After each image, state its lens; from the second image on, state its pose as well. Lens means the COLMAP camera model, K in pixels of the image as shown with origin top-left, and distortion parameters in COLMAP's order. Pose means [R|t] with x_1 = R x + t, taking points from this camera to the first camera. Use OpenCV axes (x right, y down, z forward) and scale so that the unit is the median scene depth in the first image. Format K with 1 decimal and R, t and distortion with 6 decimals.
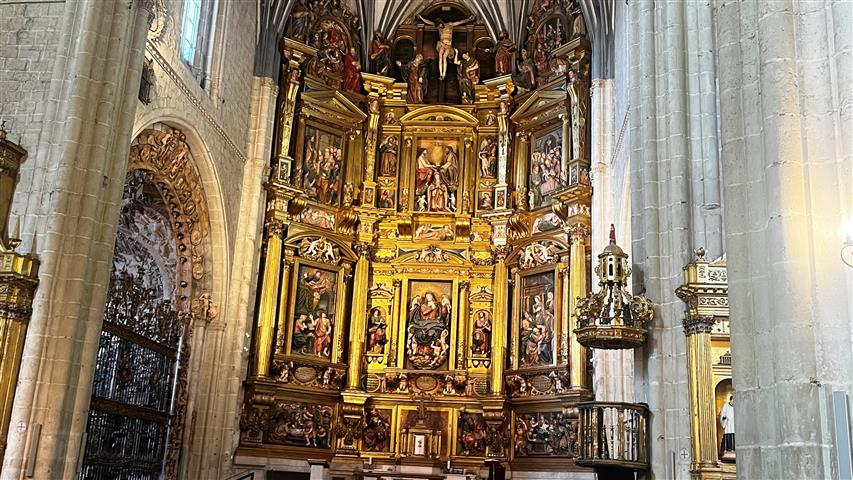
lens RADIAL K [[855.2, 0, 426.5], [0, 855.2, 240.0], [0, 0, 1]] dist [0.207320, -0.669698]
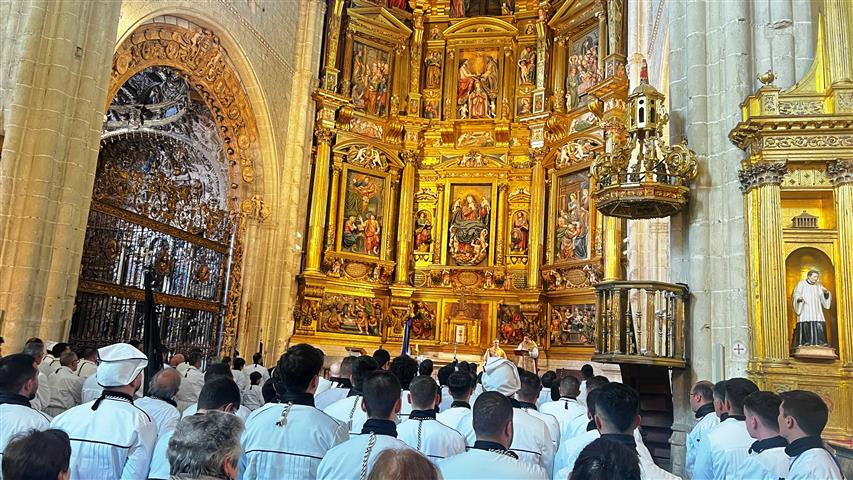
lens RADIAL K [[635.6, 0, 426.5], [0, 635.6, 240.0], [0, 0, 1]] dist [0.101152, -0.171578]
pose [[0.991831, -0.012070, -0.126984, 0.051924], [0.023096, 0.996052, 0.085714, 0.050723], [0.125448, -0.087947, 0.988194, 0.217578]]
